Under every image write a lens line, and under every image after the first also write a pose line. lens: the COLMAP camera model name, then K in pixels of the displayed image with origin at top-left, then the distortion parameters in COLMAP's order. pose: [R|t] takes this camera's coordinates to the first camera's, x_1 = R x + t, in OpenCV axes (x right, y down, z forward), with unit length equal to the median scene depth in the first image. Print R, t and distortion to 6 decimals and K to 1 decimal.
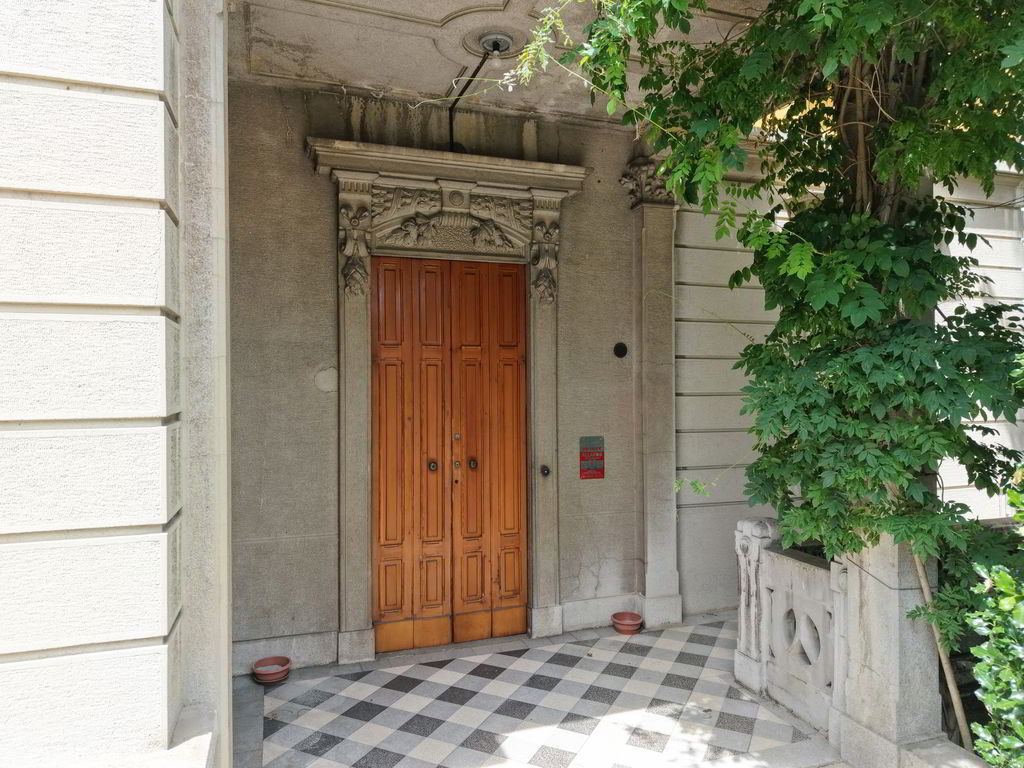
lens RADIAL K [[715.3, 0, 511.5], [0, 715.3, 376.0], [0, 0, 1]] dist [0.042549, -0.033108]
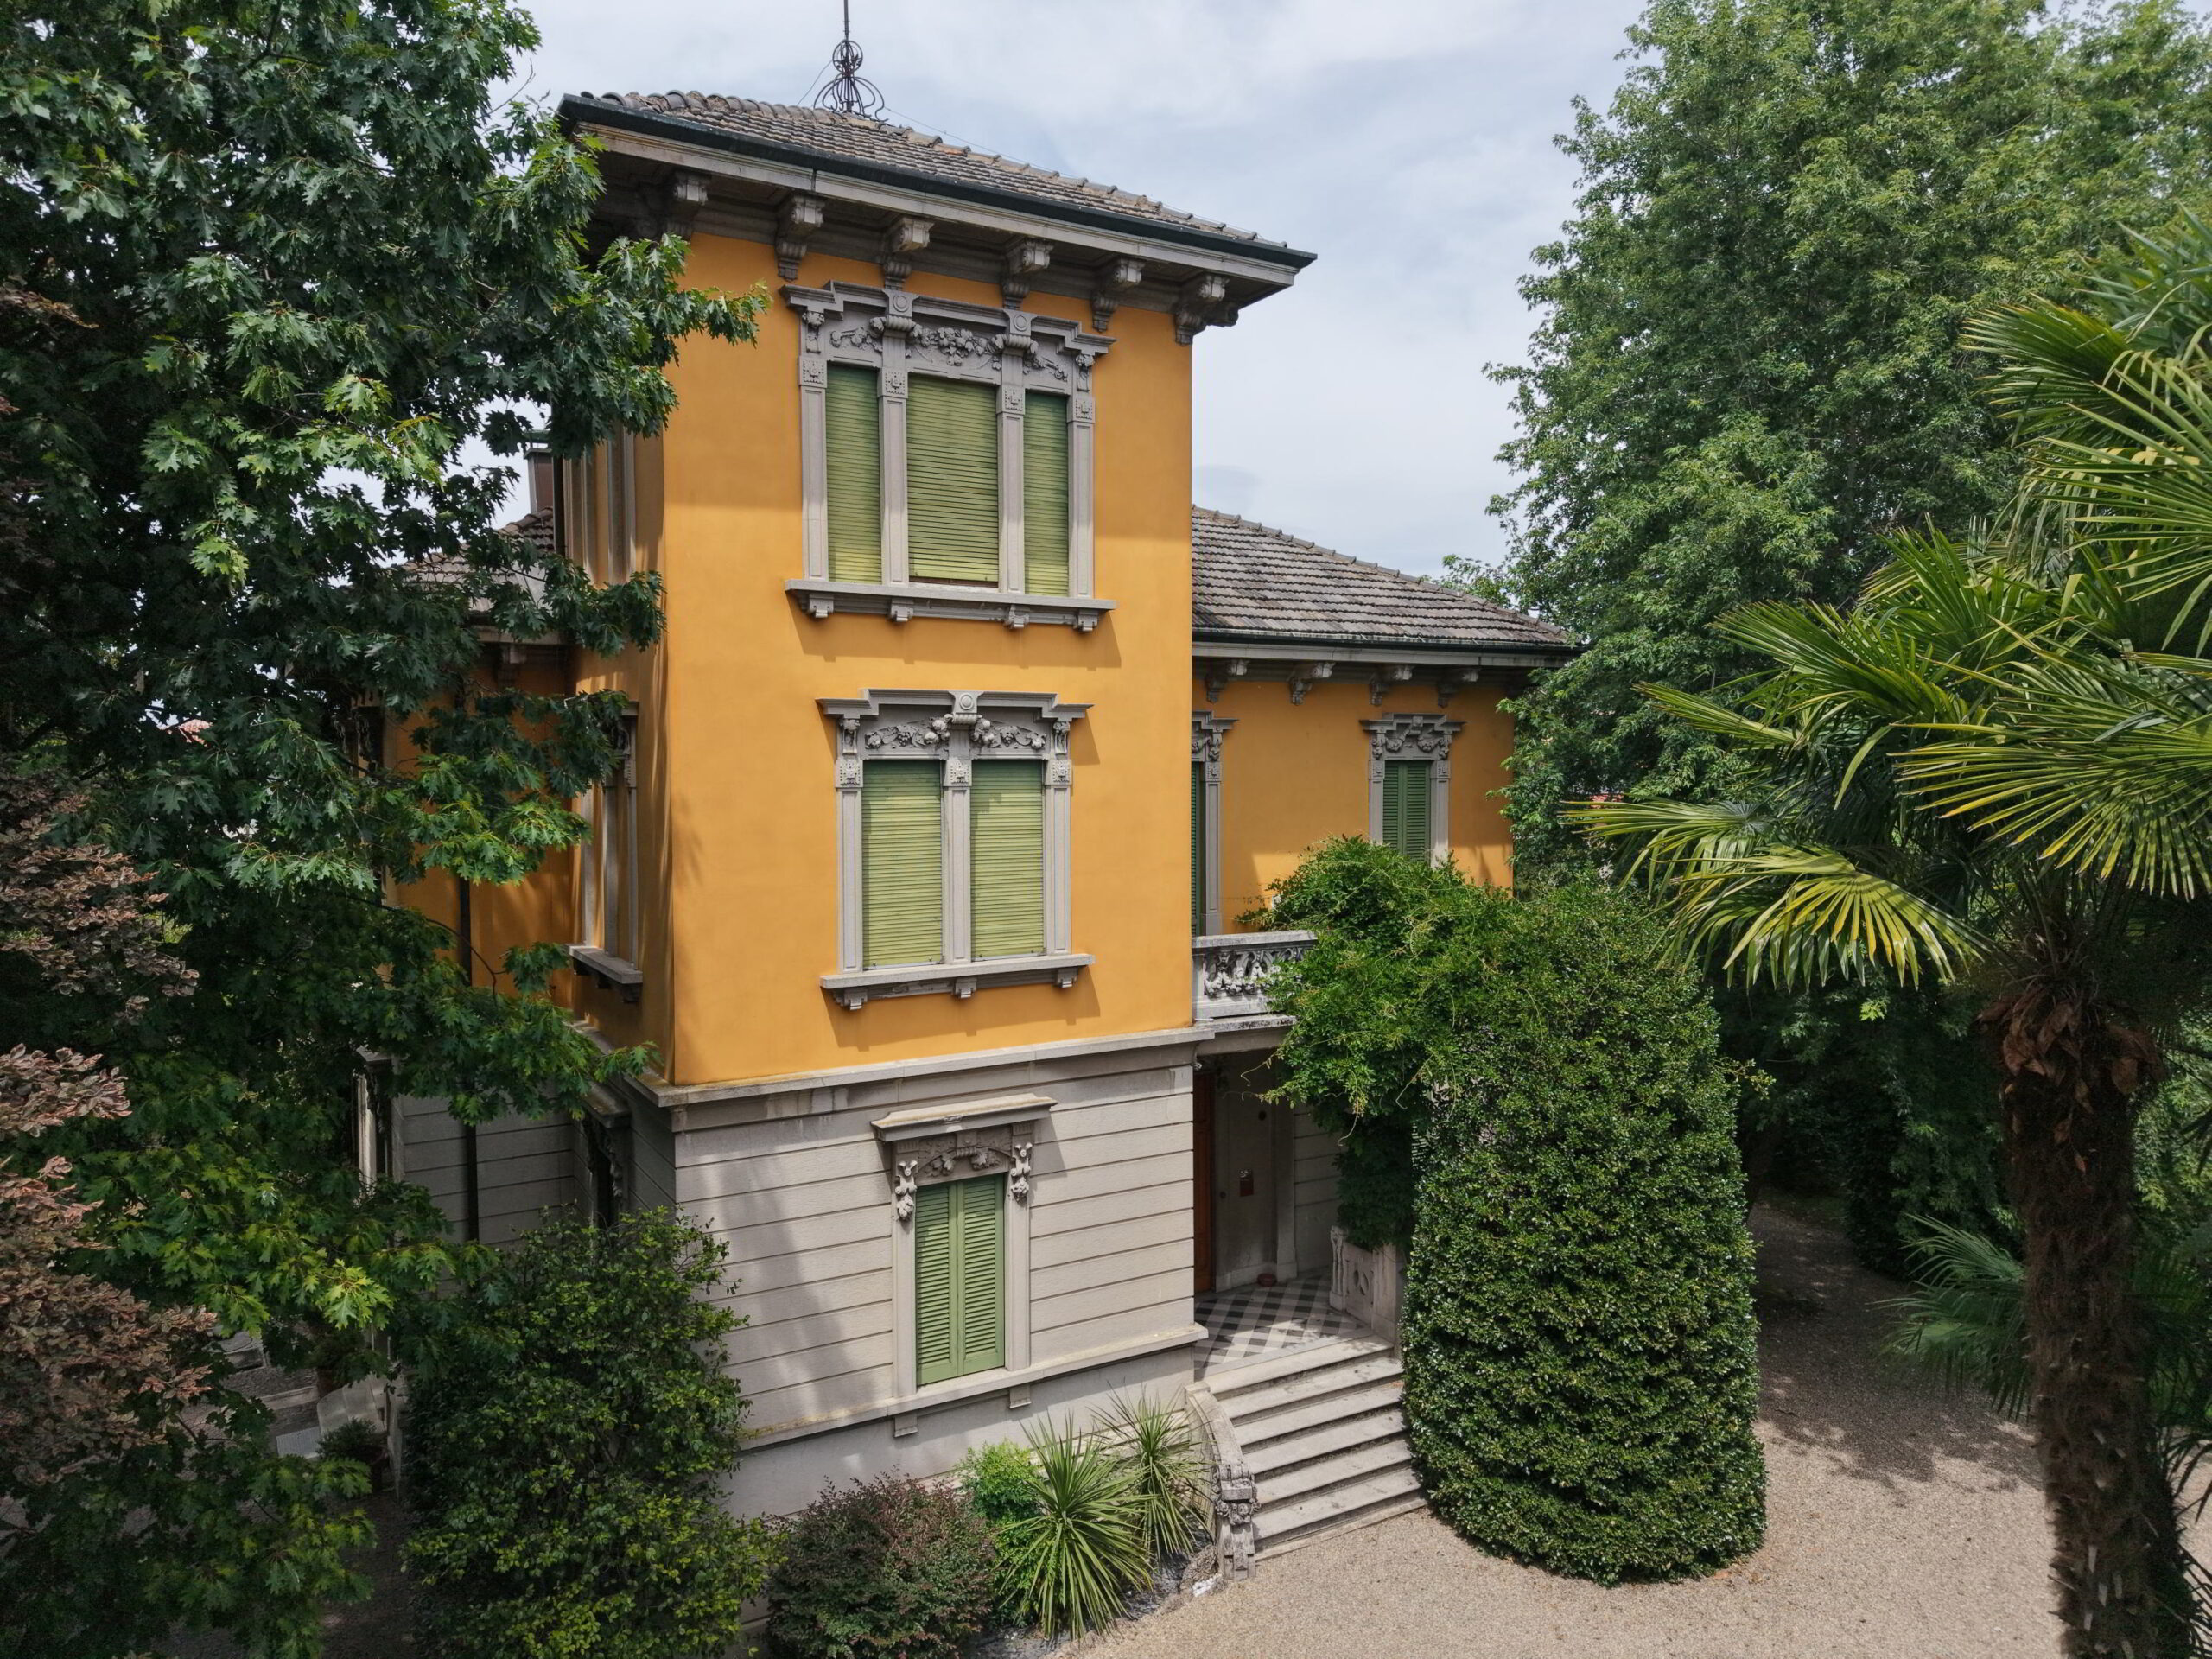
lens RADIAL K [[1545.1, 0, 1146.7], [0, 1545.1, 828.1], [0, 0, 1]] dist [0.042549, -0.033108]
pose [[0.977400, -0.002585, 0.211381, -1.070025], [-0.010223, 0.998177, 0.059480, -1.127948], [-0.211150, -0.060297, 0.975592, -2.947592]]
